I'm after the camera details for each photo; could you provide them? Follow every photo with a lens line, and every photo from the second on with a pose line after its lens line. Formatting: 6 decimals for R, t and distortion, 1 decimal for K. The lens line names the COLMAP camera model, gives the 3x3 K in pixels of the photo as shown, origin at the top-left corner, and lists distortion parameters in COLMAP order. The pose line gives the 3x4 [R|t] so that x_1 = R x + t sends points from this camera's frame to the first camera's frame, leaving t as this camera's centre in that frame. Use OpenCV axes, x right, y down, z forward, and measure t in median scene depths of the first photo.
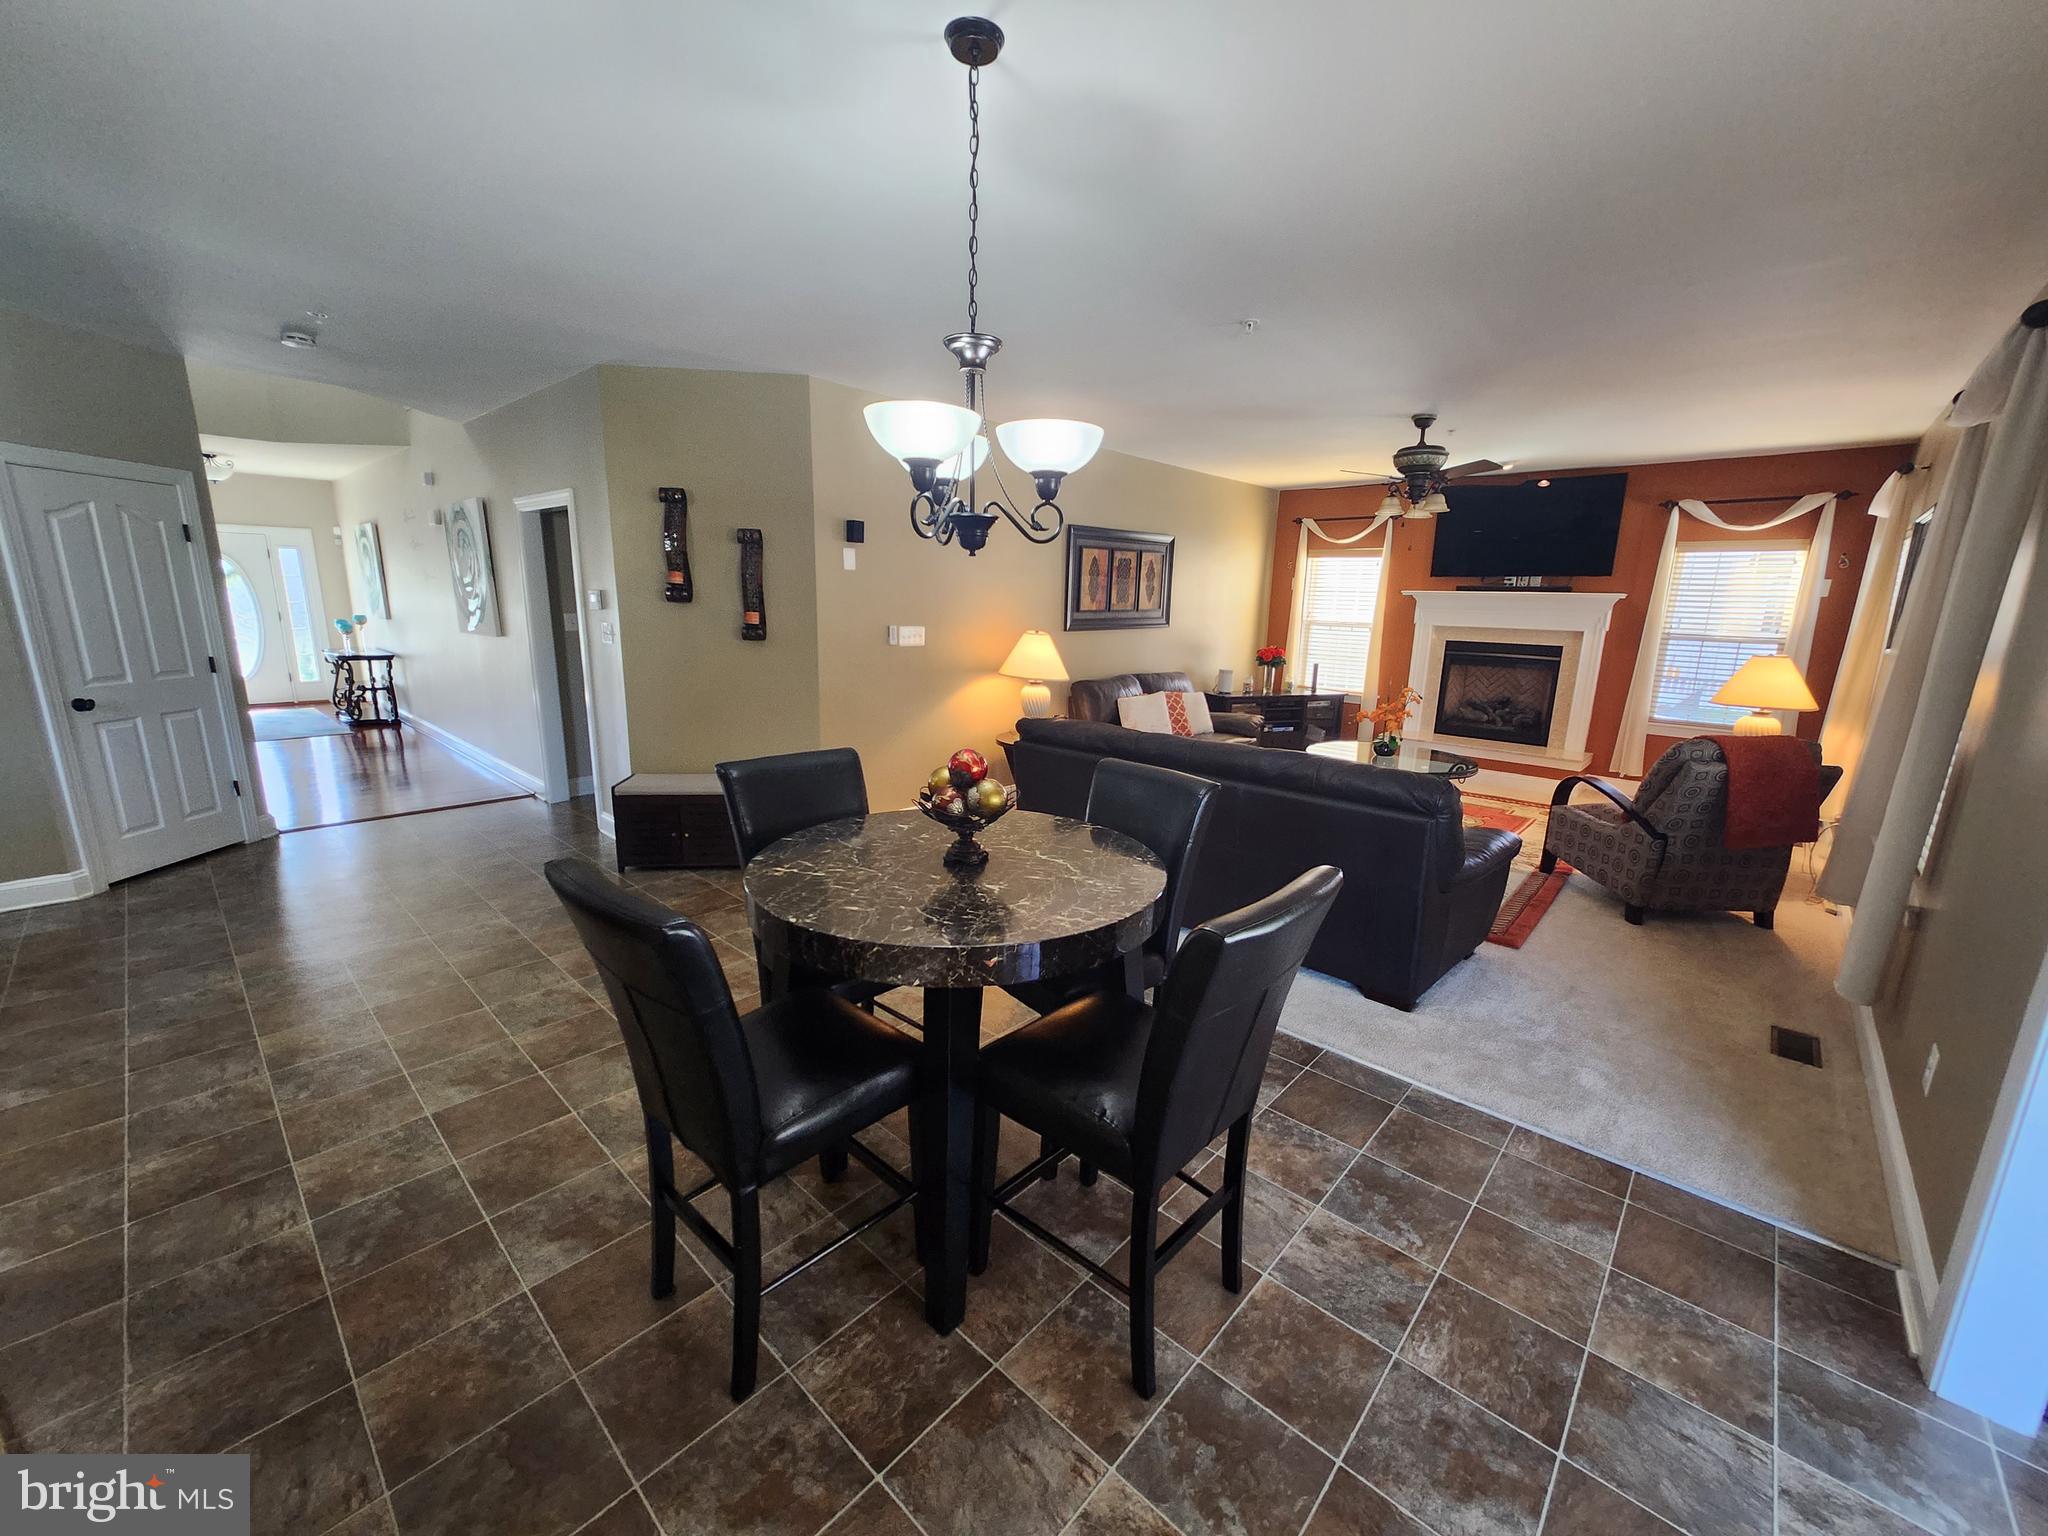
lens RADIAL K [[798.8, 0, 1042.2], [0, 798.8, 770.9], [0, 0, 1]] dist [0.002392, 0.000161]
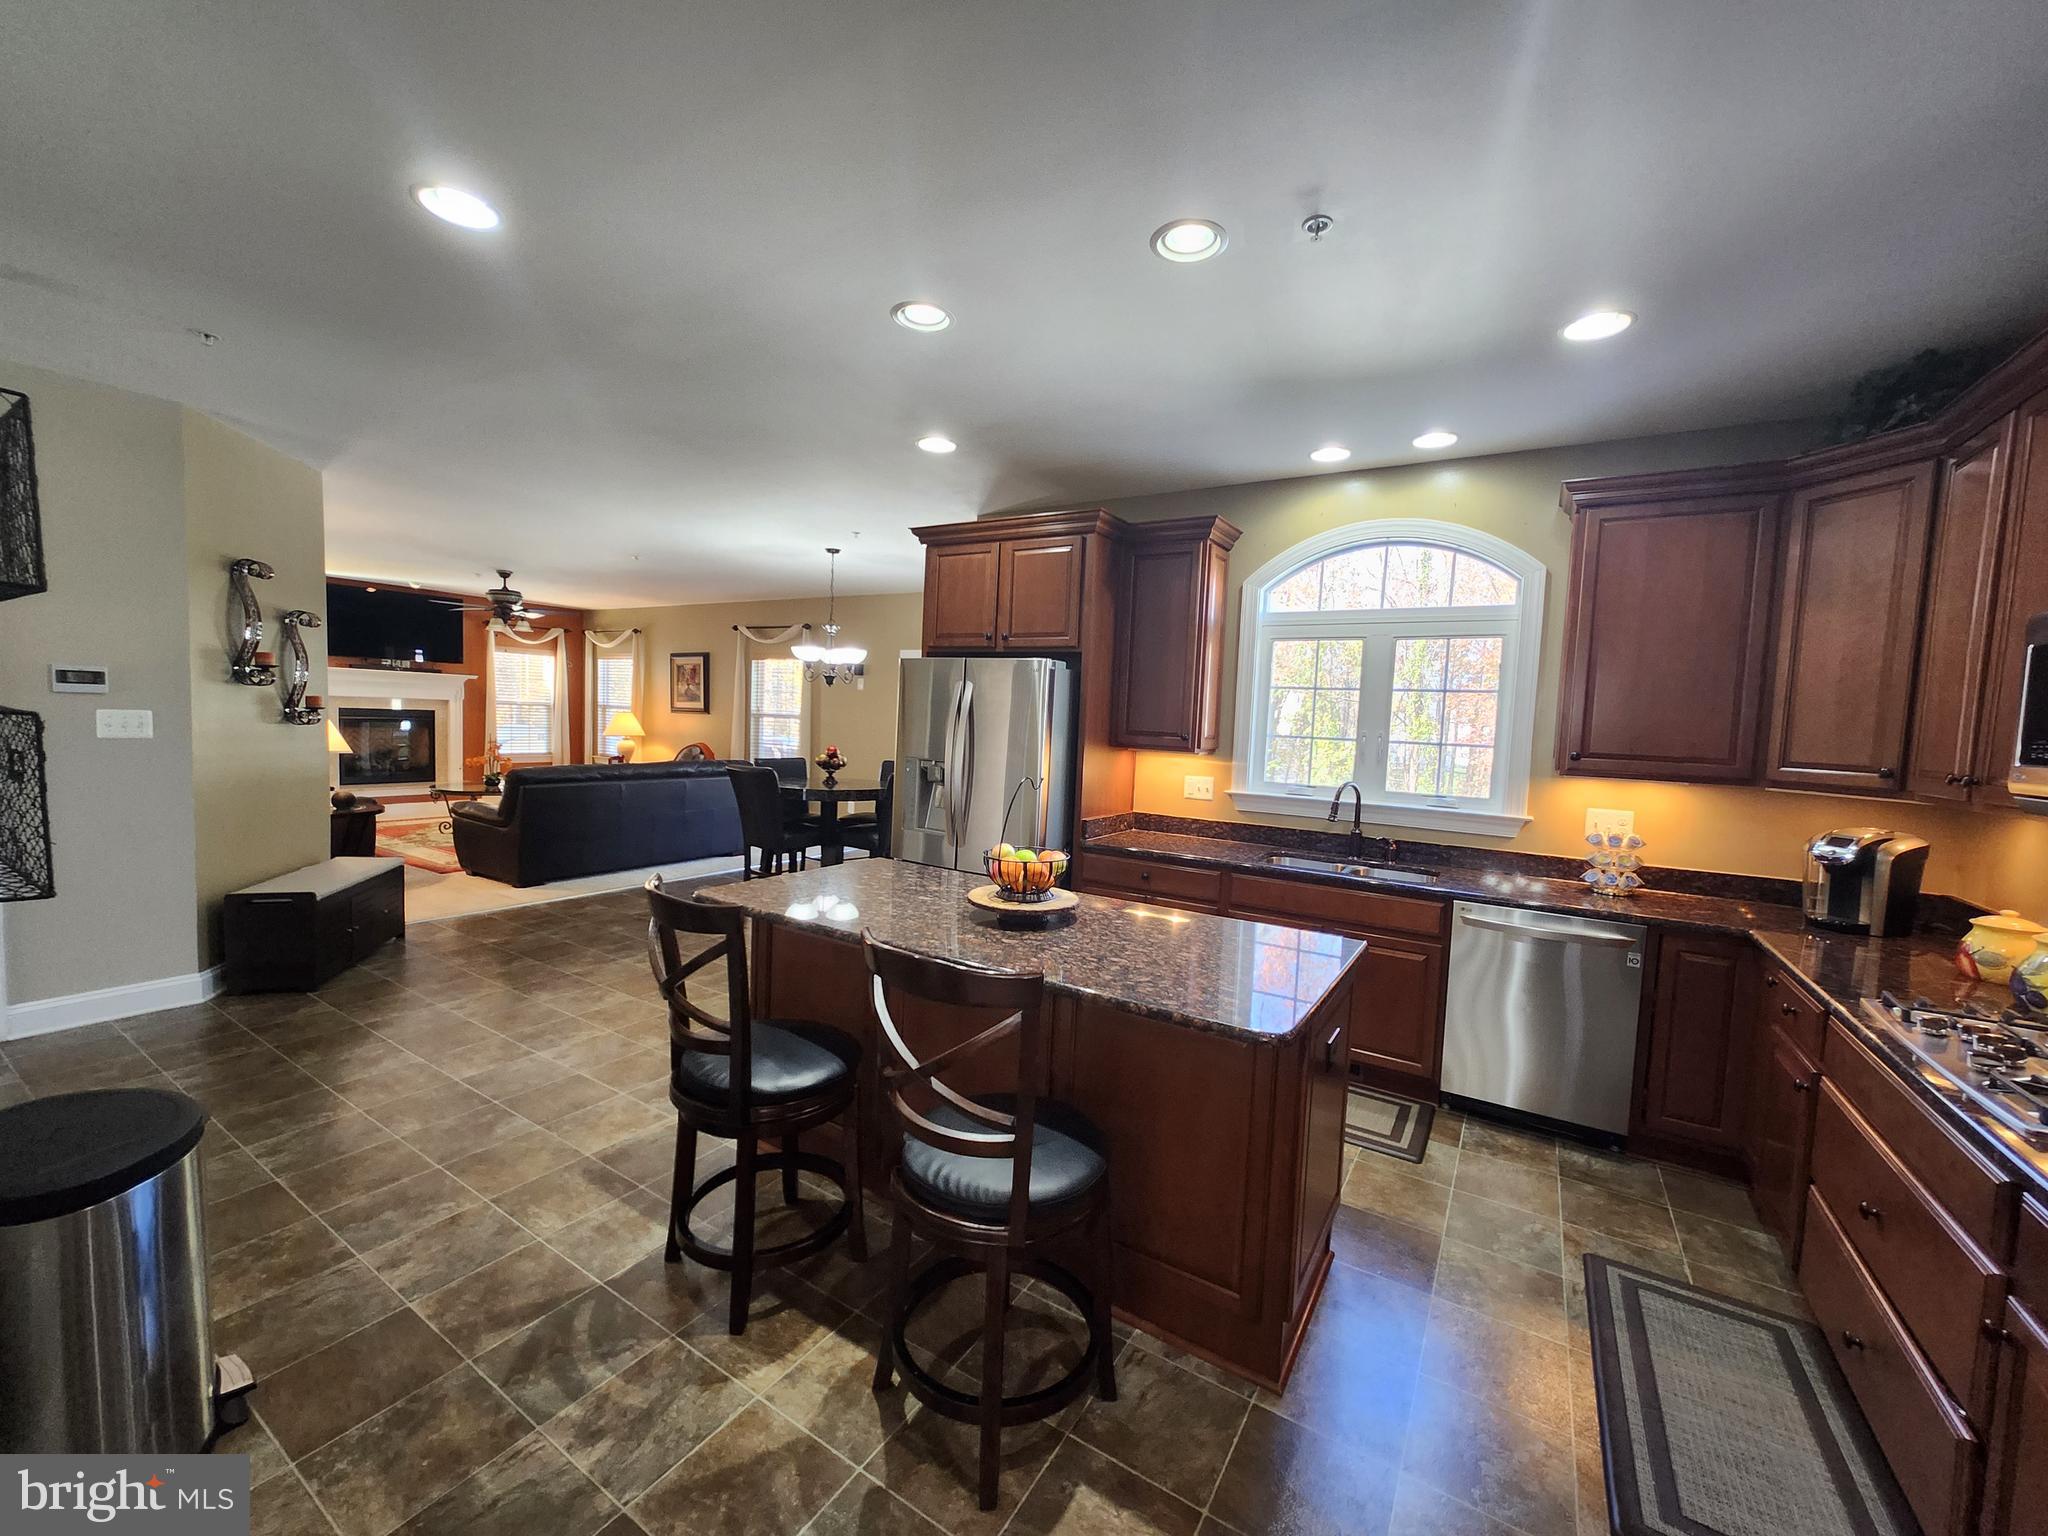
lens RADIAL K [[798.8, 0, 1042.2], [0, 798.8, 770.9], [0, 0, 1]] dist [0.002392, 0.000161]
pose [[-0.183482, -0.098036, 0.978122, -0.956672], [0.163351, 0.978140, 0.128680, -0.055485], [-0.969356, 0.183388, -0.163457, 0.198000]]
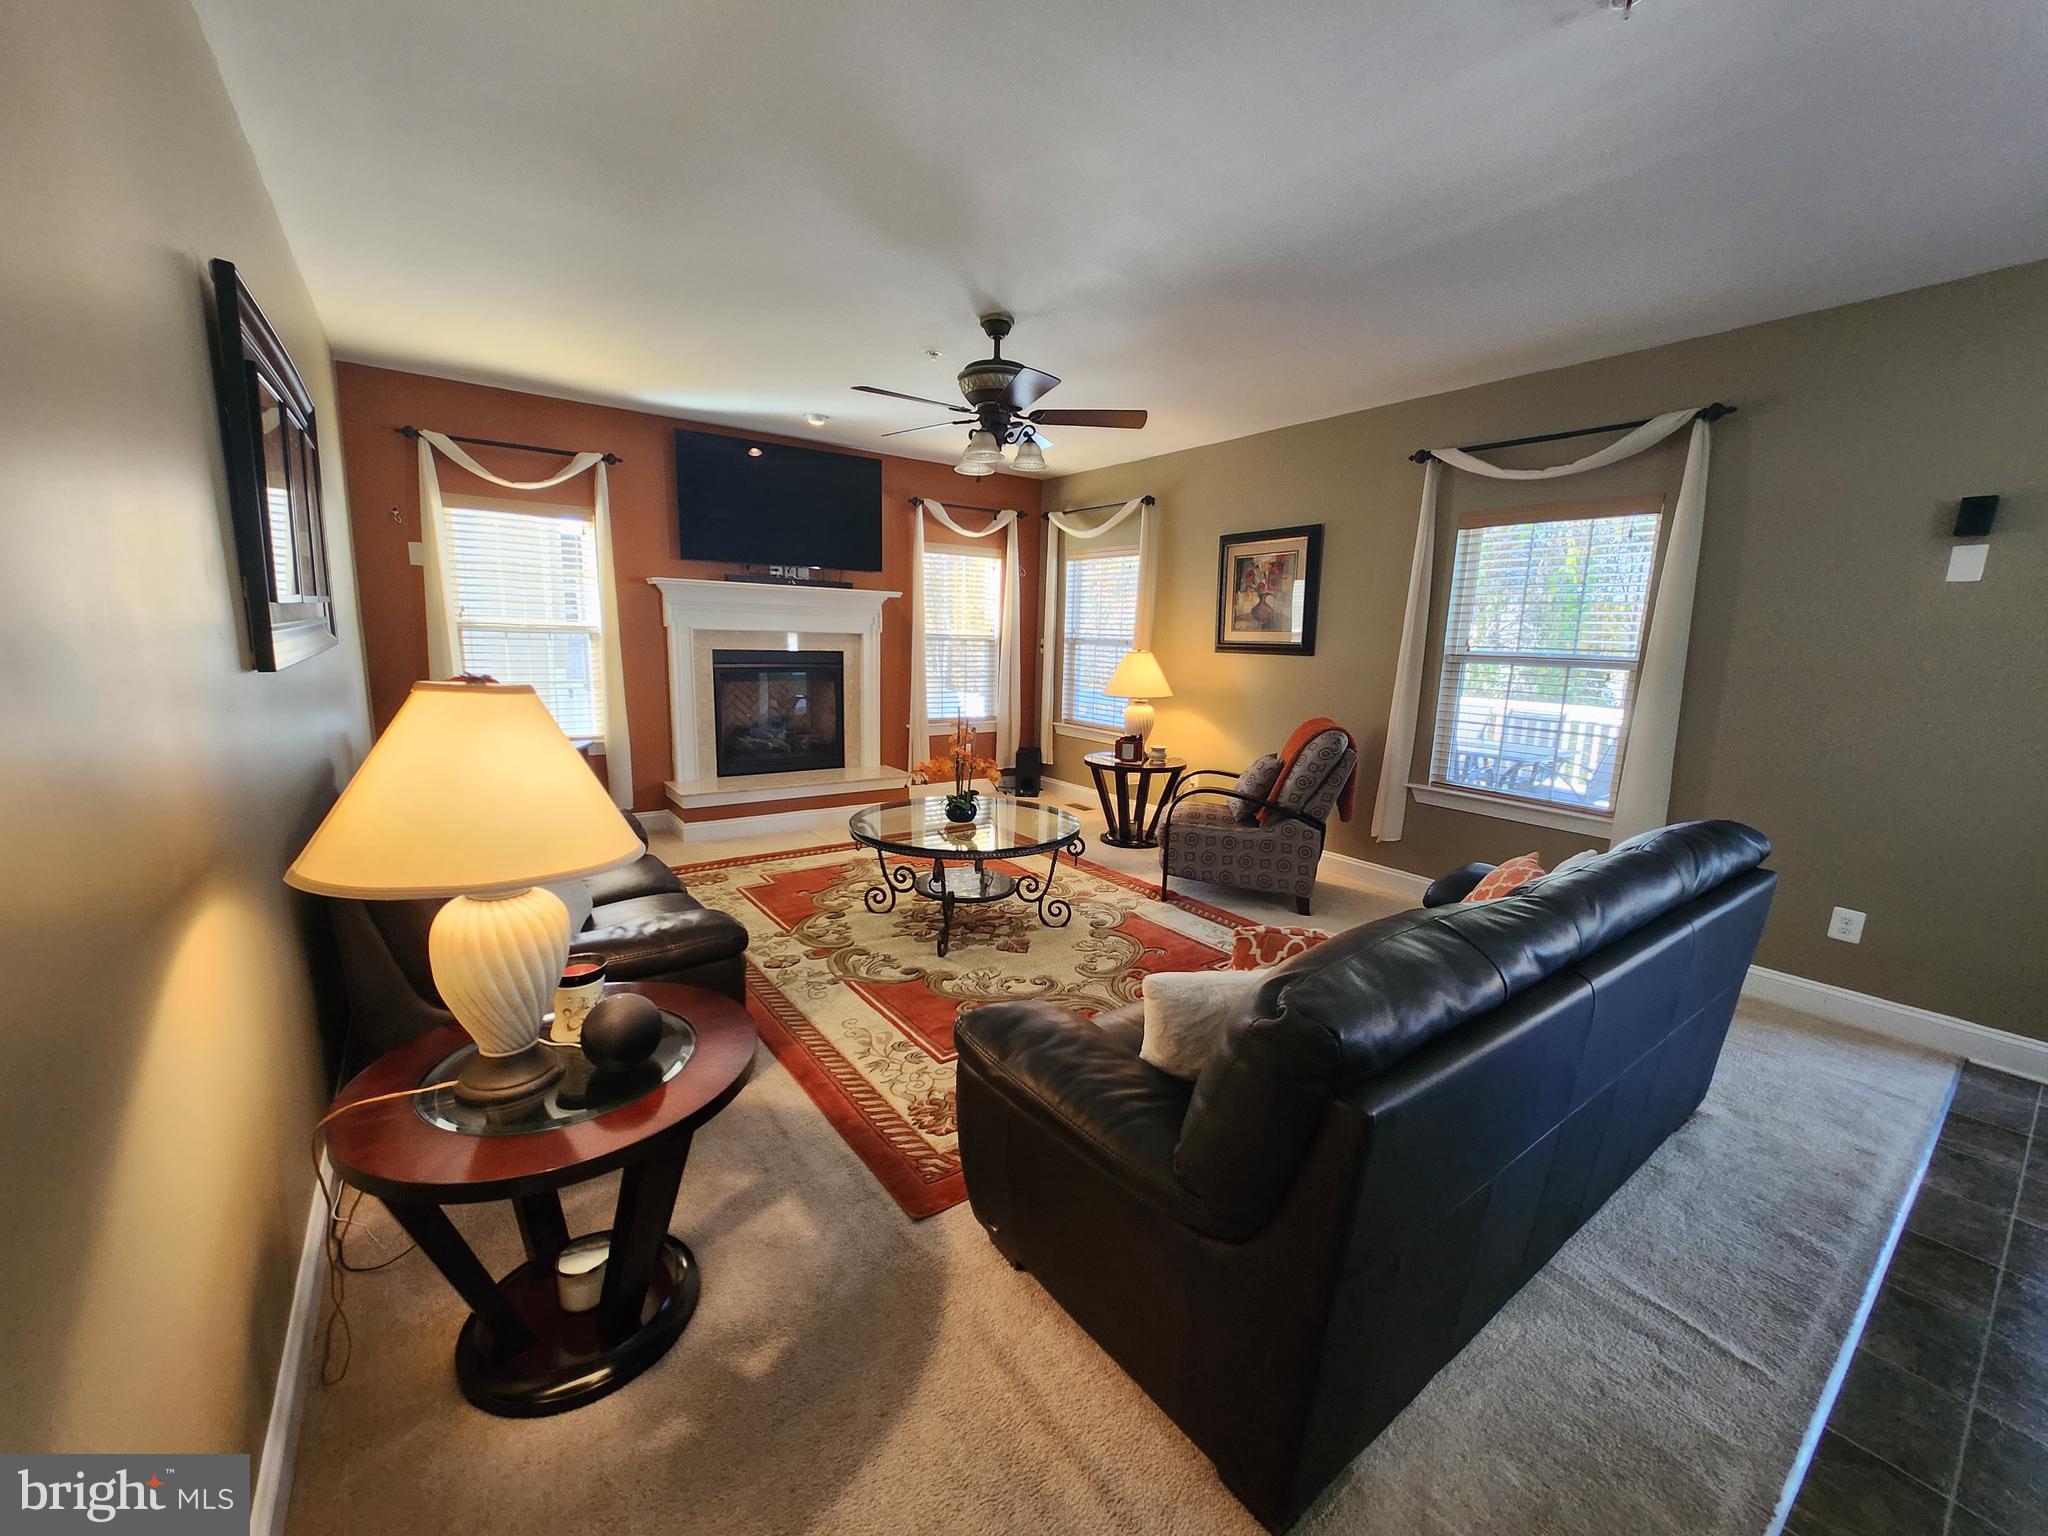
lens RADIAL K [[798.8, 0, 1042.2], [0, 798.8, 770.9], [0, 0, 1]] dist [0.002392, 0.000161]
pose [[0.194033, -0.183461, 0.963687, -0.164261], [0.183798, 0.971760, 0.147991, -0.117524], [-0.963623, 0.148408, 0.222273, 0.615507]]
